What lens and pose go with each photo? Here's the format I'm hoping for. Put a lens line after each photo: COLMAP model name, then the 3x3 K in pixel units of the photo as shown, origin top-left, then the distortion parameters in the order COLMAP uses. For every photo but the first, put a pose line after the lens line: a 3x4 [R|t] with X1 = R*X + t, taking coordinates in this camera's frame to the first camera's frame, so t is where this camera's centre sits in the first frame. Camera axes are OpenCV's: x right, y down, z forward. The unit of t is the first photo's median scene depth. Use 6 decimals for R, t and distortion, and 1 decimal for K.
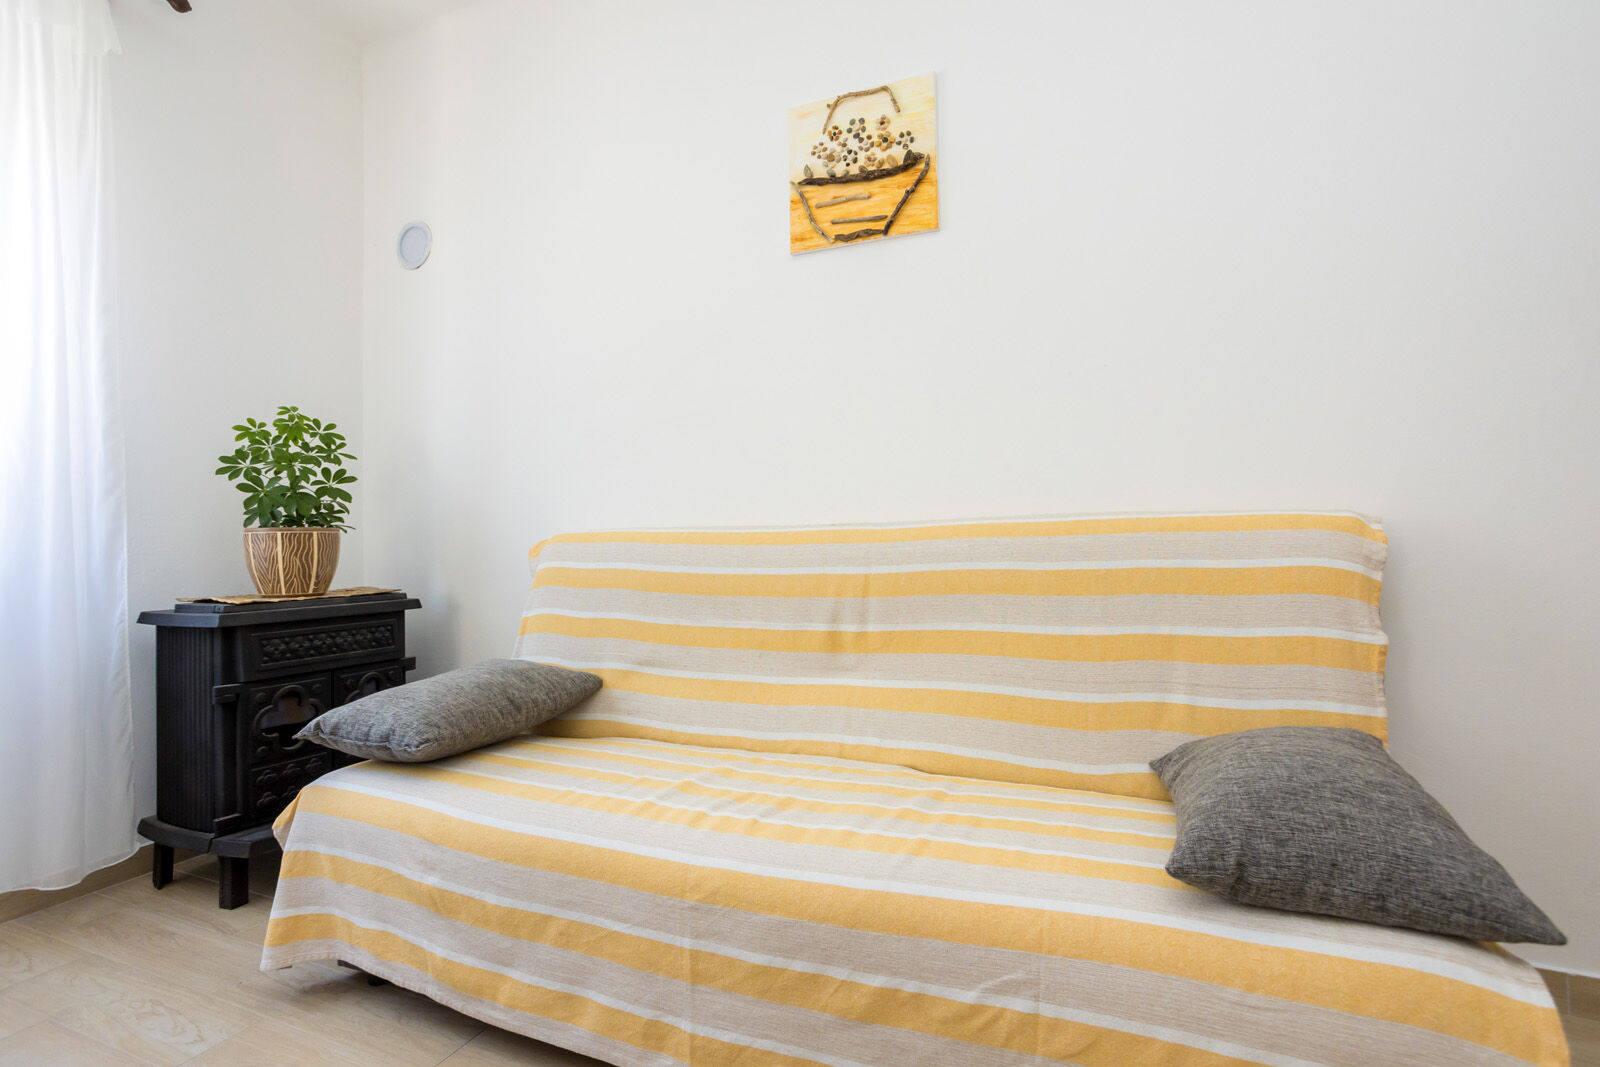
lens RADIAL K [[794.8, 0, 803.8], [0, 794.8, 547.9], [0, 0, 1]] dist [-0.043275, 0.029261]
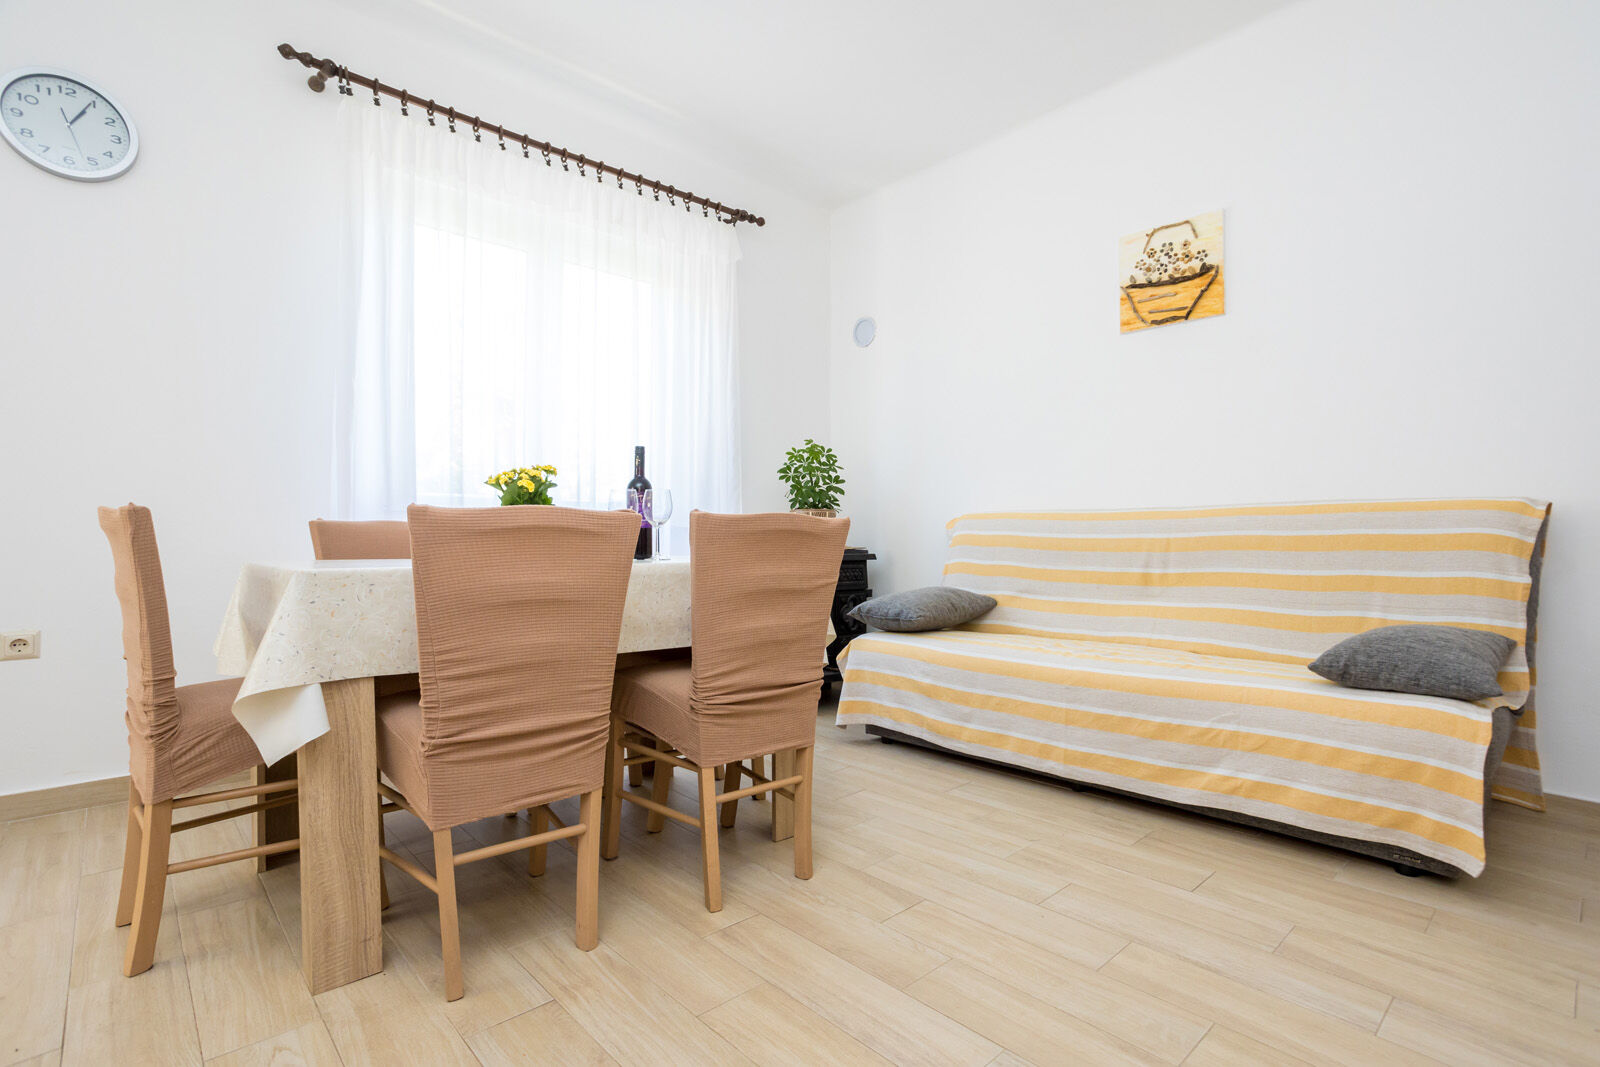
lens RADIAL K [[794.8, 0, 805.5], [0, 794.8, 530.5], [0, 0, 1]] dist [-0.043275, 0.029261]
pose [[0.924522, 0.012090, -0.380937, 0.007816], [-0.017133, 0.999805, -0.009851, 0.050520], [0.380744, 0.015634, 0.924548, -0.840569]]
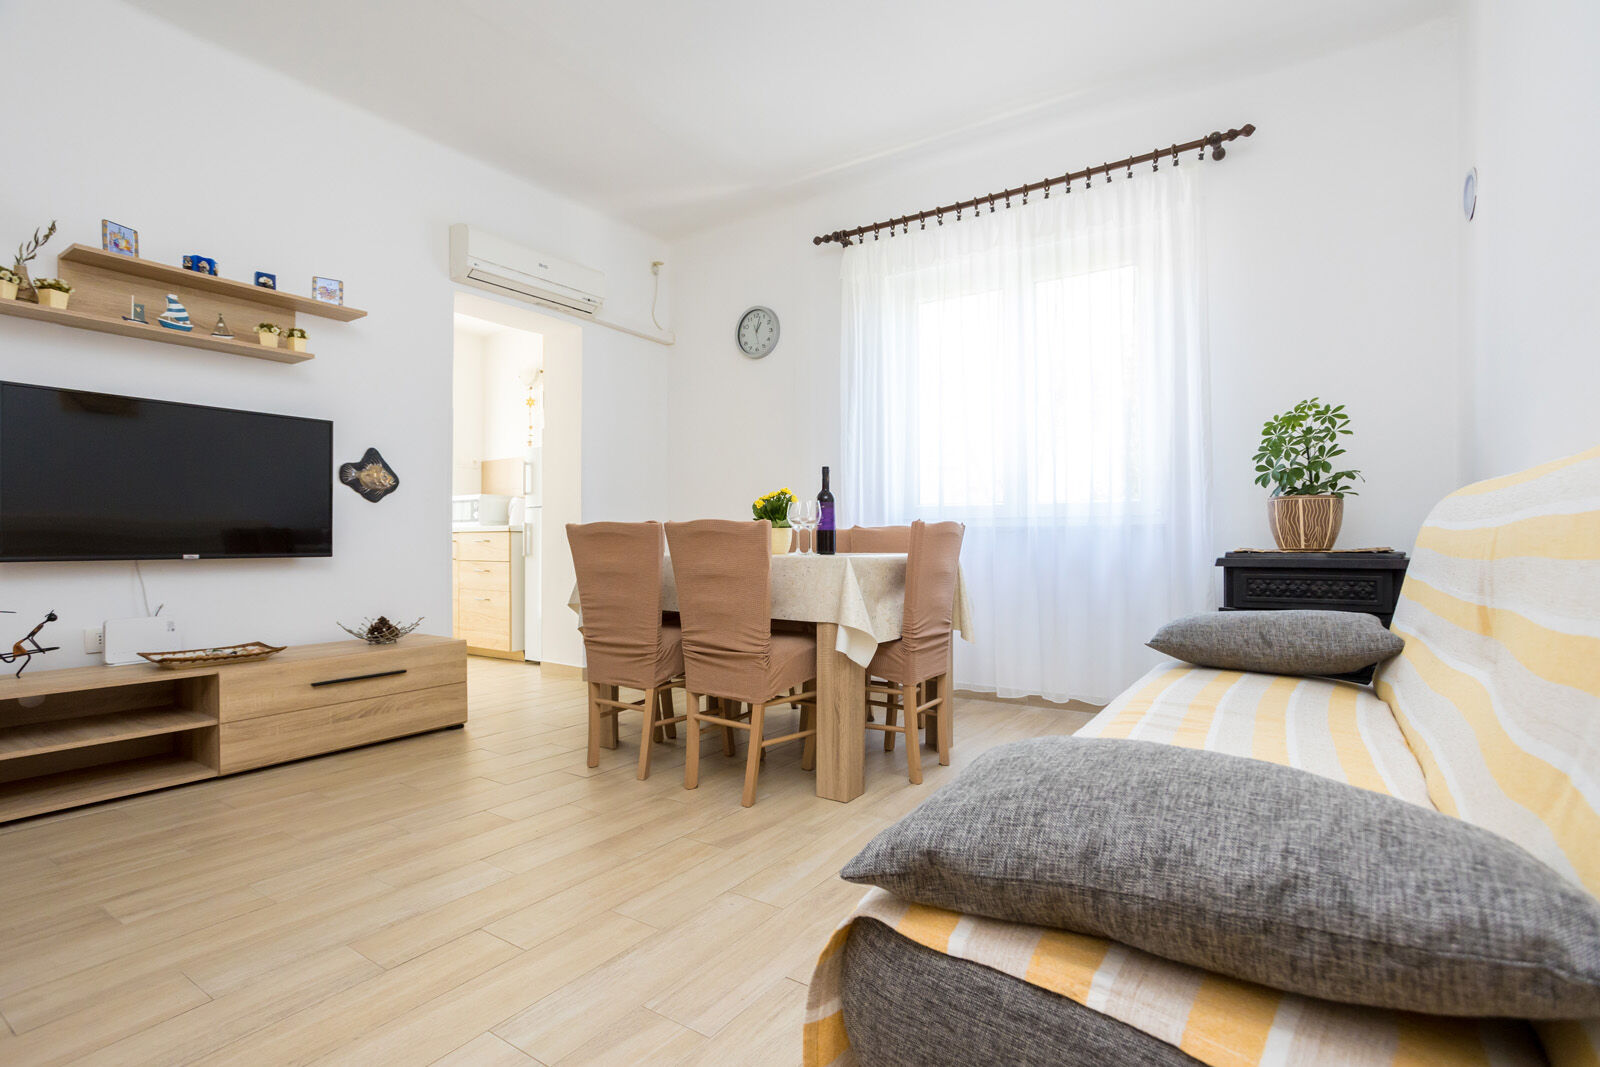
lens RADIAL K [[794.8, 0, 801.5], [0, 794.8, 544.2], [0, 0, 1]] dist [-0.043275, 0.029261]
pose [[-0.174517, 0.016036, -0.984524, 0.962230], [-0.000045, 0.999867, 0.016294, 0.040613], [0.984654, 0.002888, -0.174493, 0.574179]]
